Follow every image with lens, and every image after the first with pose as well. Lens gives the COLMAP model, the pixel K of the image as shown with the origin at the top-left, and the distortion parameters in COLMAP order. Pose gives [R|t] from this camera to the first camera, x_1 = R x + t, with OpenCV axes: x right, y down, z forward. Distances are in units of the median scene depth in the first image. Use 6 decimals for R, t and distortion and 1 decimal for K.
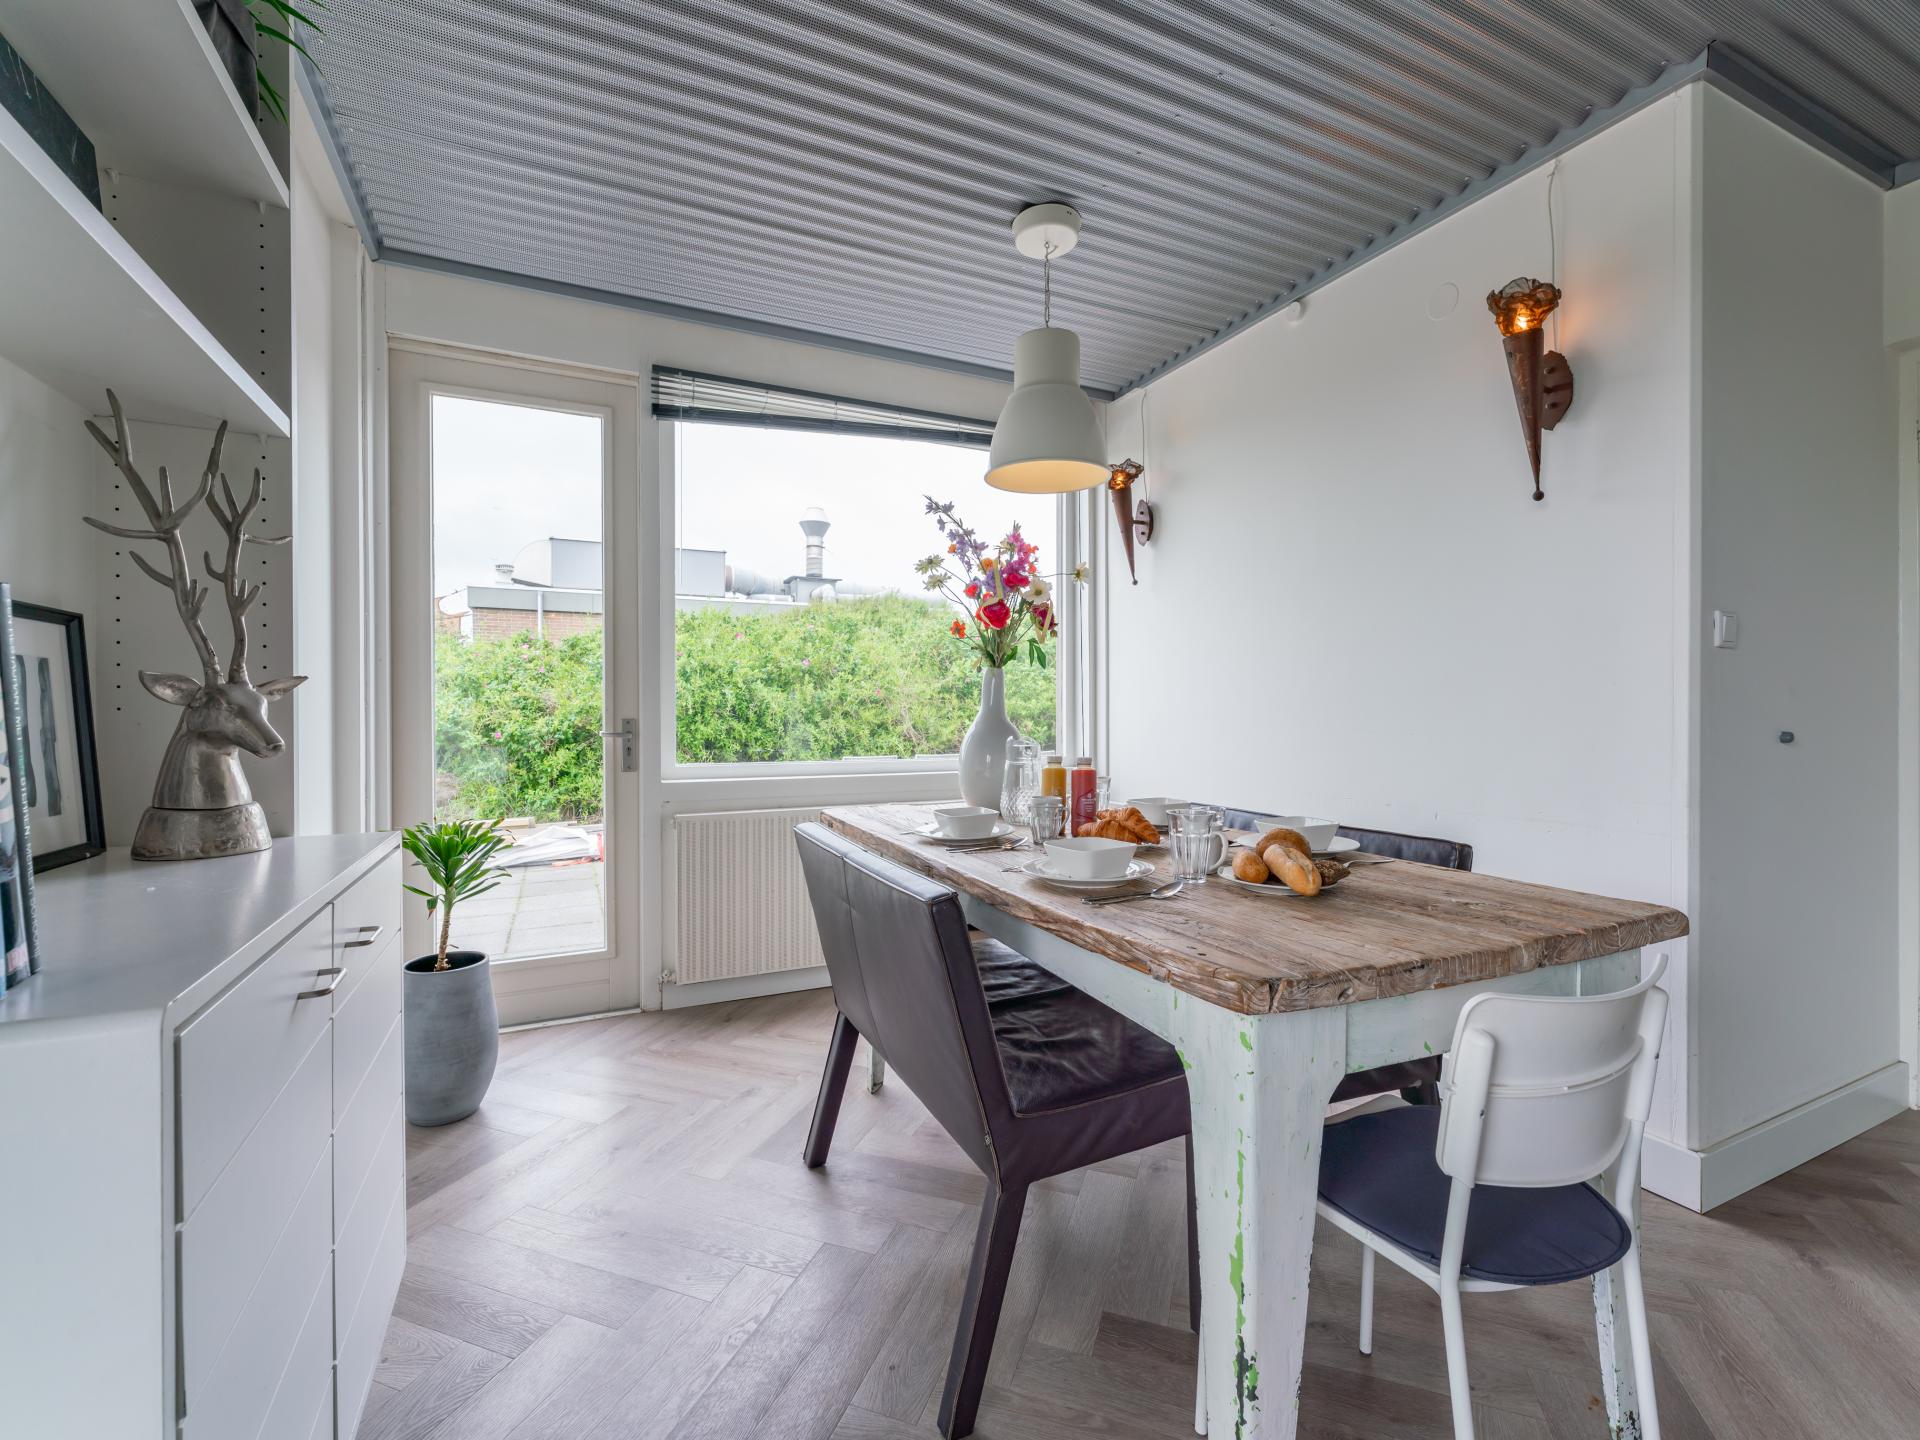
lens RADIAL K [[841.4, 0, 919.2], [0, 841.4, 713.5], [0, 0, 1]] dist [-0.006403, 0.002220]
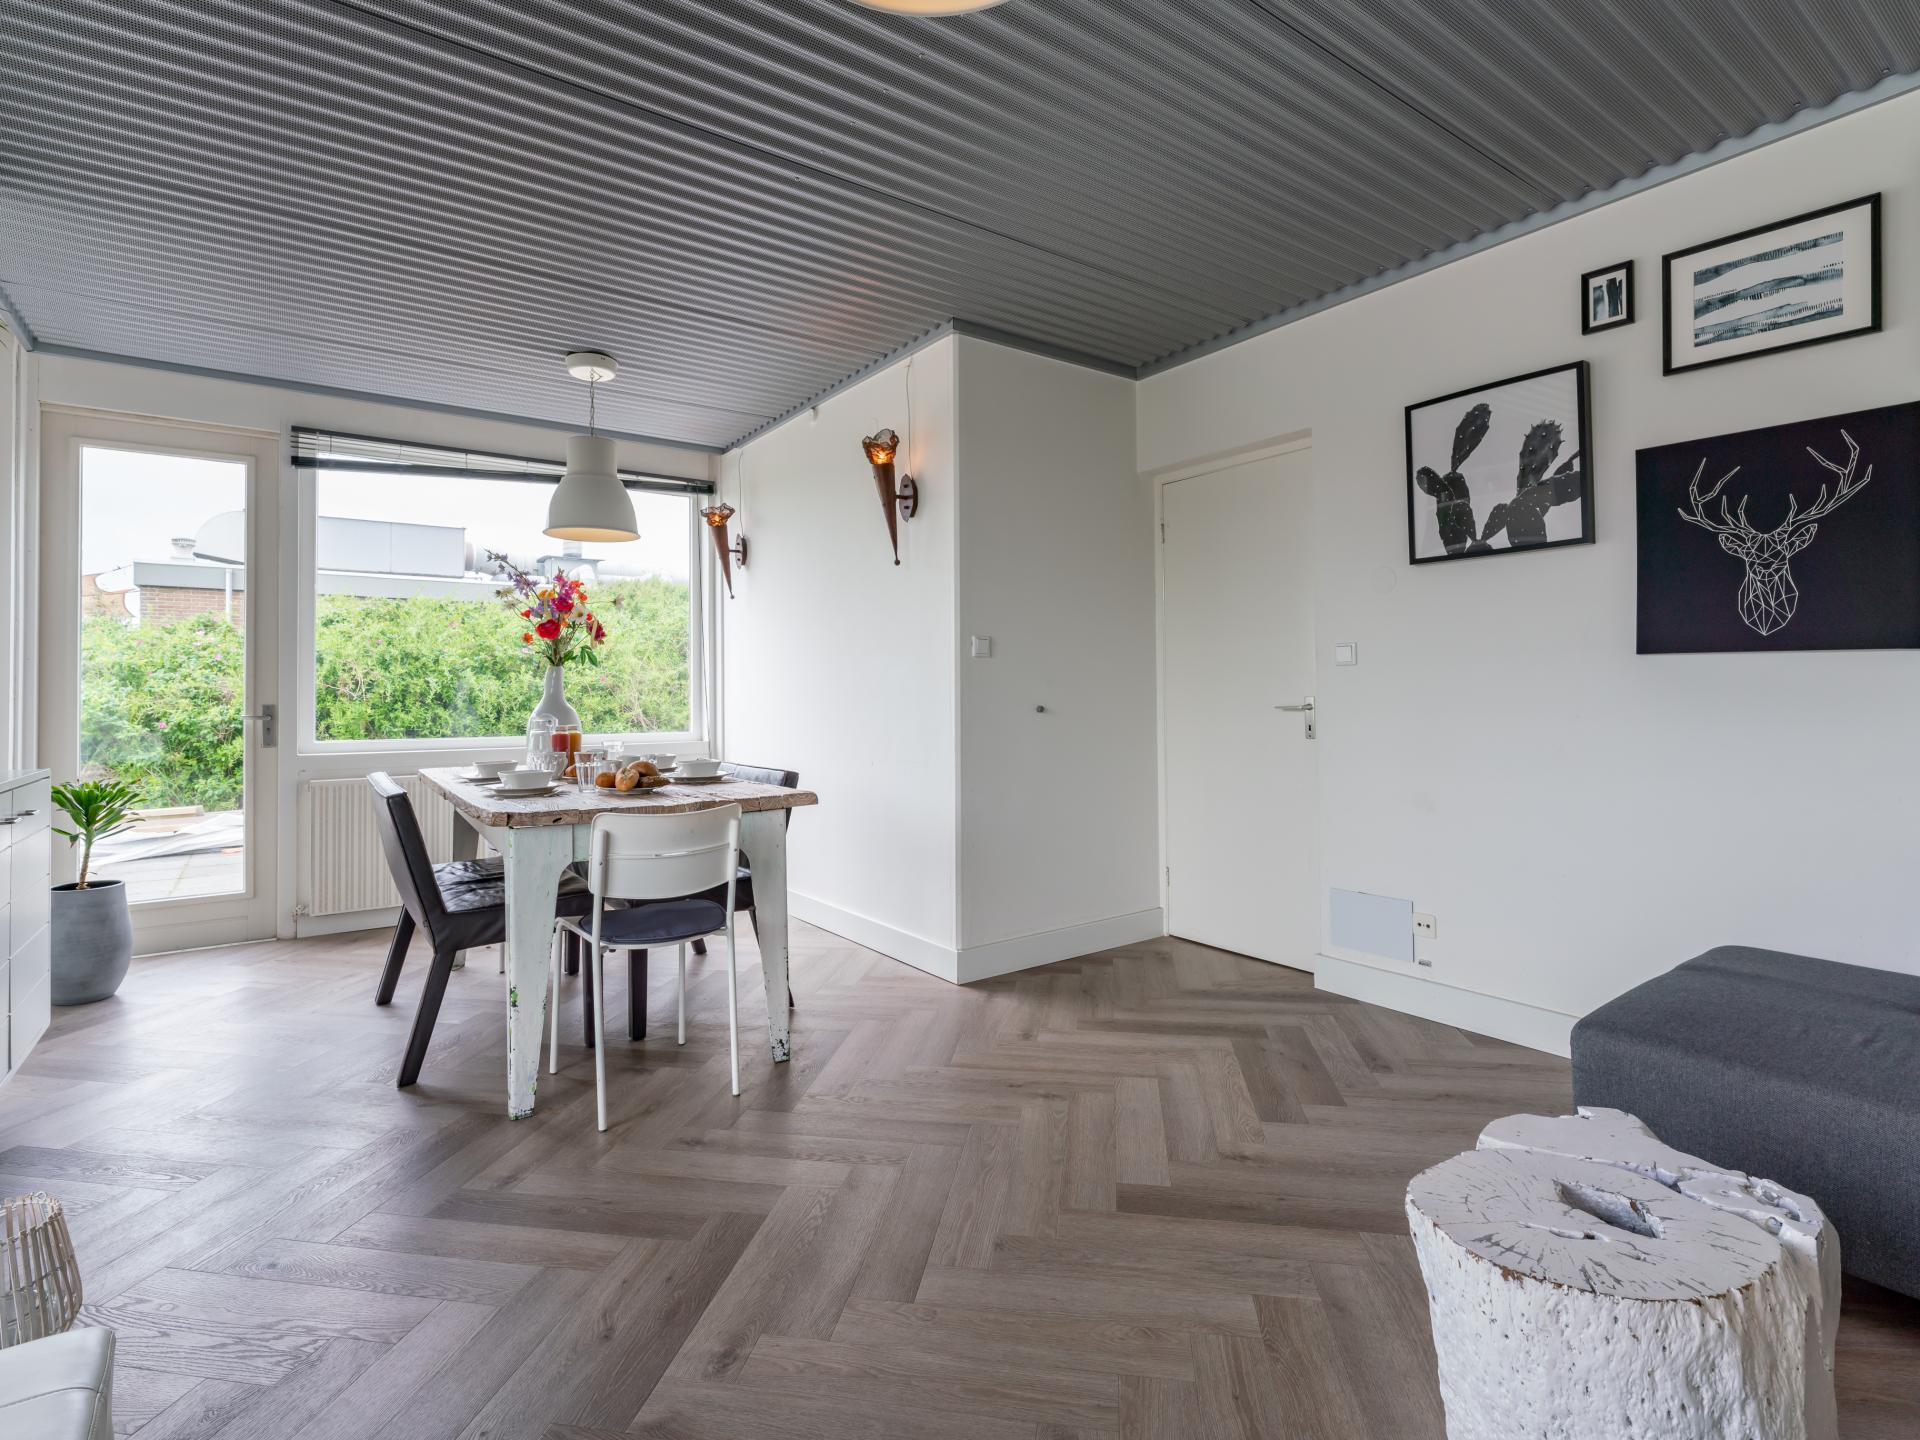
lens RADIAL K [[994.3, 0, 1069.5], [0, 994.3, 675.8], [0, 0, 1]] dist [-0.017446, 0.004044]
pose [[0.966467, -0.001363, 0.256787, 0.428023], [0.007737, 0.999687, -0.023812, 0.007167], [-0.256674, 0.025001, 0.966175, -0.716757]]
